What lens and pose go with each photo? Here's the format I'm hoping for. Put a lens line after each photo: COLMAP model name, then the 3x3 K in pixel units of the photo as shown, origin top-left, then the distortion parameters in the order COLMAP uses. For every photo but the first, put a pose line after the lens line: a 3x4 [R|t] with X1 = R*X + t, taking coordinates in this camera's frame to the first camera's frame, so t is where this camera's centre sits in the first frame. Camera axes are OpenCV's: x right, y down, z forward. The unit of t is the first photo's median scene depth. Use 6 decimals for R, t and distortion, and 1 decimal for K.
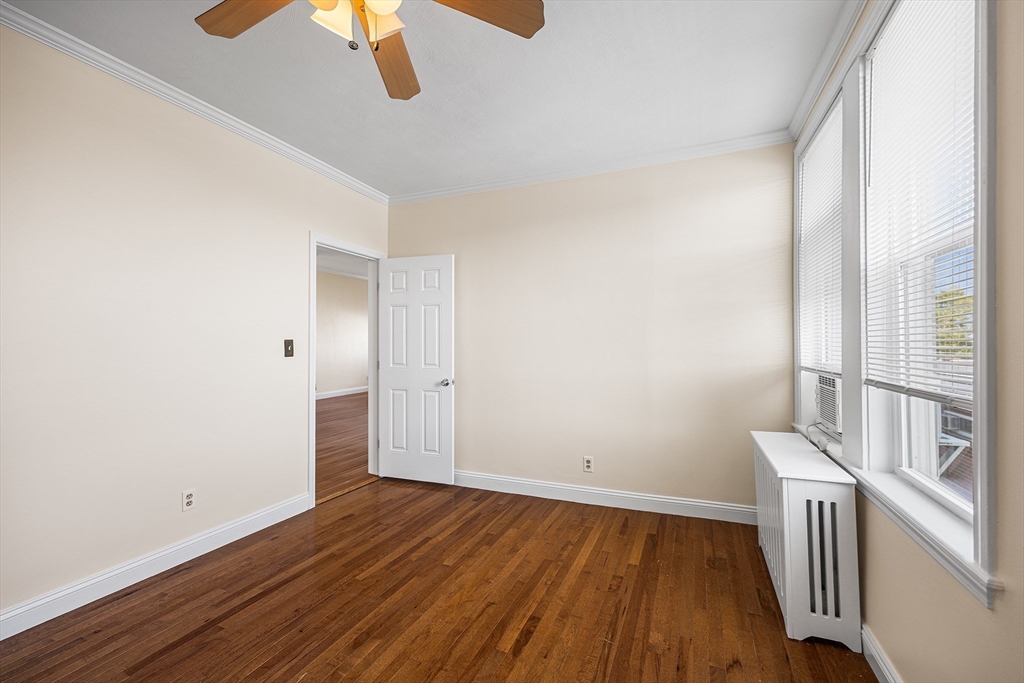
lens RADIAL K [[418.6, 0, 513.5], [0, 418.6, 342.5], [0, 0, 1]] dist [0.000299, 0.000014]
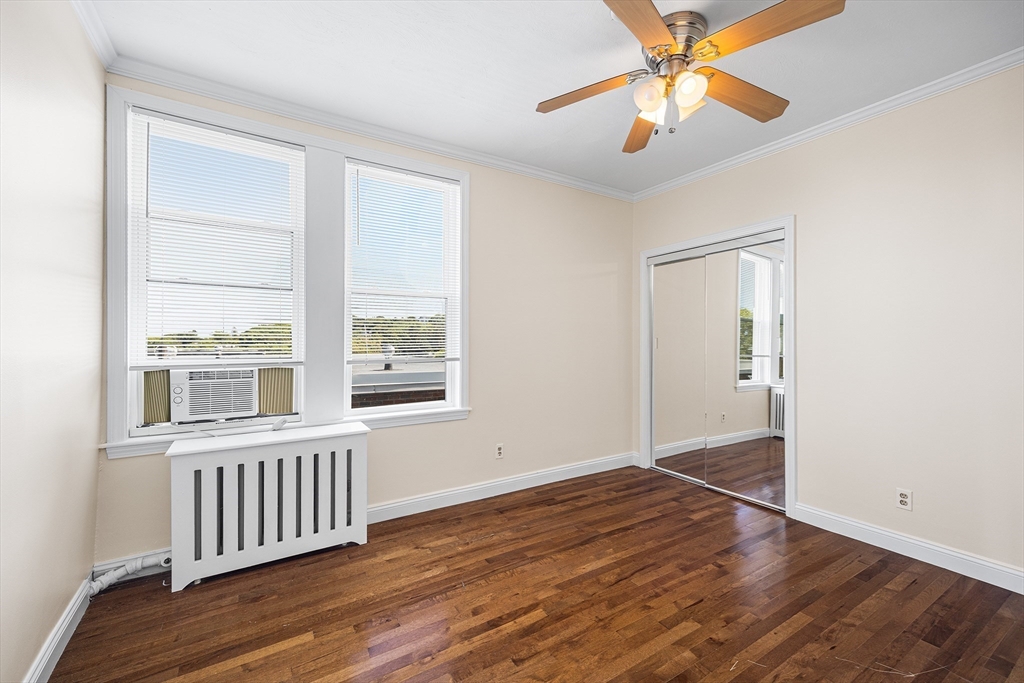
lens RADIAL K [[418.6, 0, 513.3], [0, 418.6, 341.7], [0, 0, 1]] dist [0.000299, 0.000014]
pose [[-0.821608, 0.001950, 0.570050, -0.546474], [-0.002659, 0.999970, -0.007253, 0.020126], [-0.570047, -0.007474, -0.821578, 1.799991]]
